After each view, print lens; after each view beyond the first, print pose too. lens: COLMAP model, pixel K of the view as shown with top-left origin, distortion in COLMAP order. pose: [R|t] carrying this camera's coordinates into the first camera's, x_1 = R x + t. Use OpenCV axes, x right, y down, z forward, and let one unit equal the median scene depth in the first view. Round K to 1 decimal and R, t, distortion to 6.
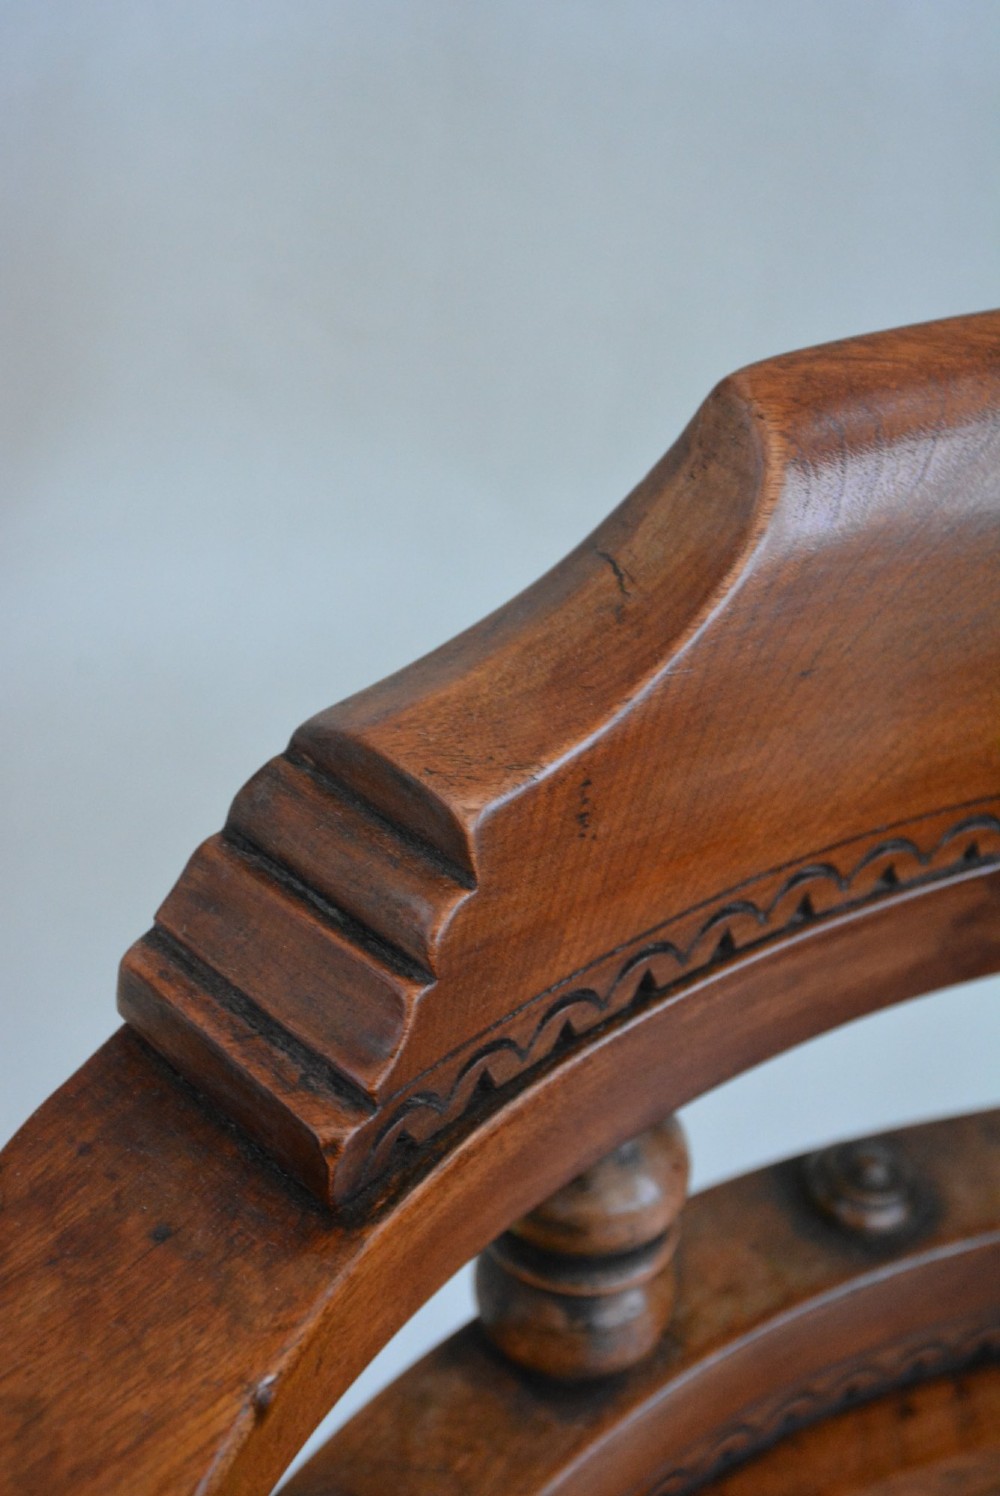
lens RADIAL K [[2852.5, 0, 503.2], [0, 2852.5, 772.0], [0, 0, 1]] dist [0.236694, 0.471809]
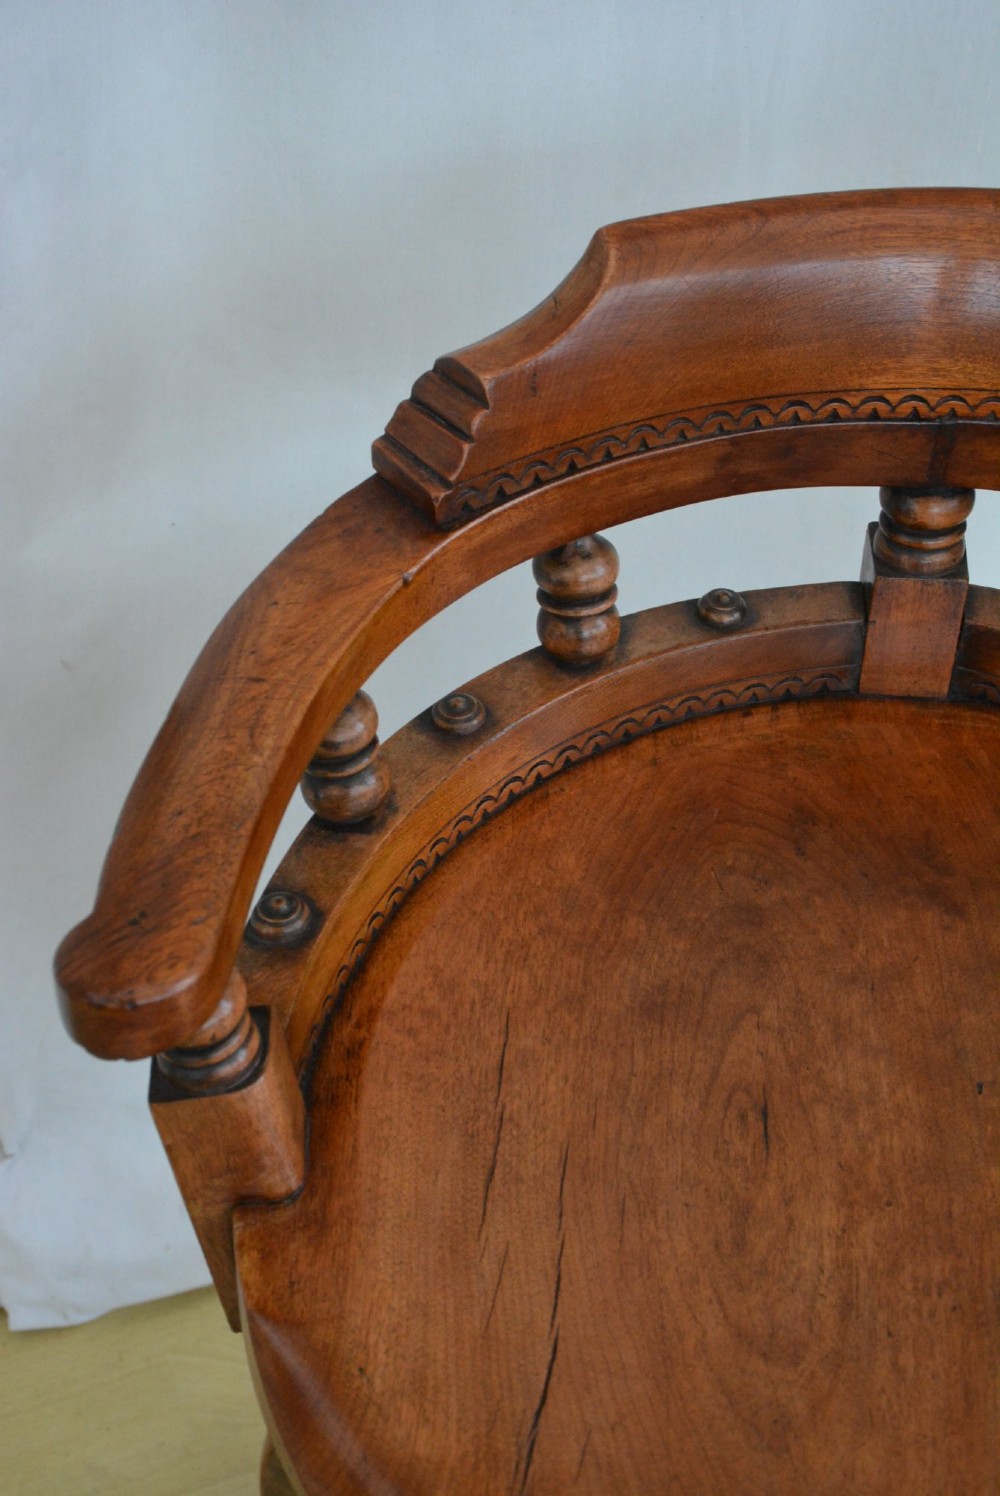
lens RADIAL K [[2675.2, 0, 491.2], [0, 2675.2, 744.7], [0, 0, 1]] dist [0.247488, 0.204761]
pose [[0.975386, 0.018655, -0.219716, 0.546601], [-0.028416, 0.998741, -0.041348, 0.453534], [0.218668, 0.046573, 0.974687, -1.467658]]
